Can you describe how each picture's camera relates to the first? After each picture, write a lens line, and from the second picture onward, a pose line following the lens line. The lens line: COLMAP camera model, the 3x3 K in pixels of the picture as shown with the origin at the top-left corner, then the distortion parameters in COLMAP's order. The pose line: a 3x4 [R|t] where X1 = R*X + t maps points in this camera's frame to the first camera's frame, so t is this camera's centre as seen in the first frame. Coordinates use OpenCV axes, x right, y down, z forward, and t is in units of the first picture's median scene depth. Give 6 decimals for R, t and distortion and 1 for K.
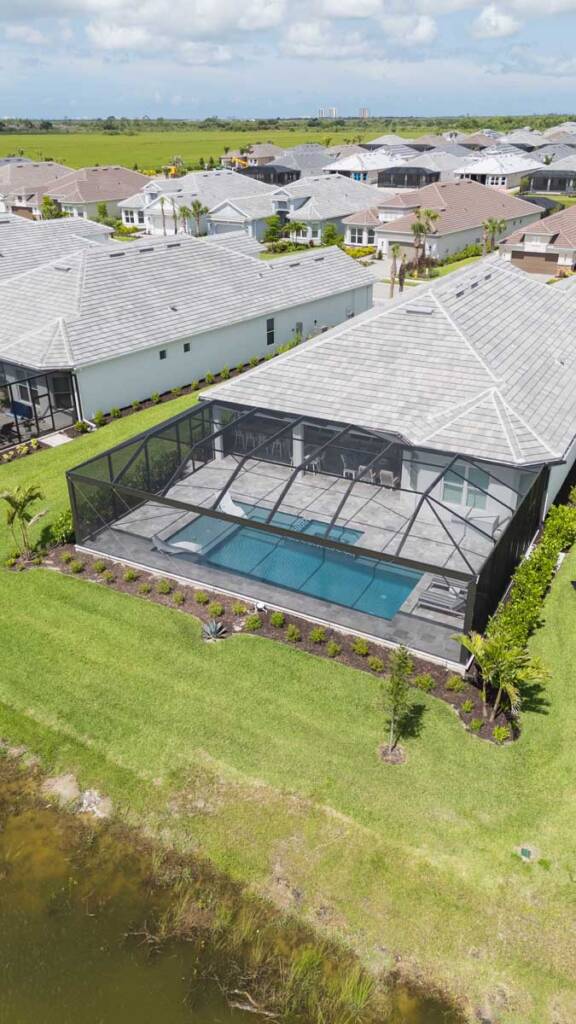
lens RADIAL K [[767.2, 0, 288.0], [0, 767.2, 512.0], [0, 0, 1]] dist [0.006759, -0.006454]
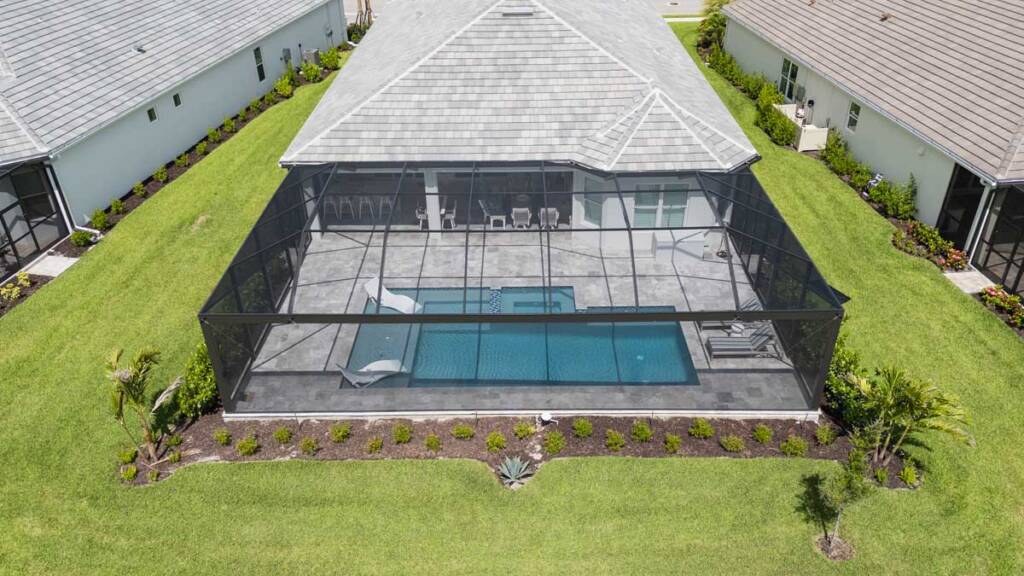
lens RADIAL K [[767.2, 0, 512.0], [0, 767.2, 288.0], [0, 0, 1]] dist [0.006759, -0.006454]
pose [[0.874960, -0.254721, 0.411780, -0.273598], [0.221498, 0.966802, 0.127405, -0.084328], [-0.430562, -0.020266, 0.902333, 0.256352]]
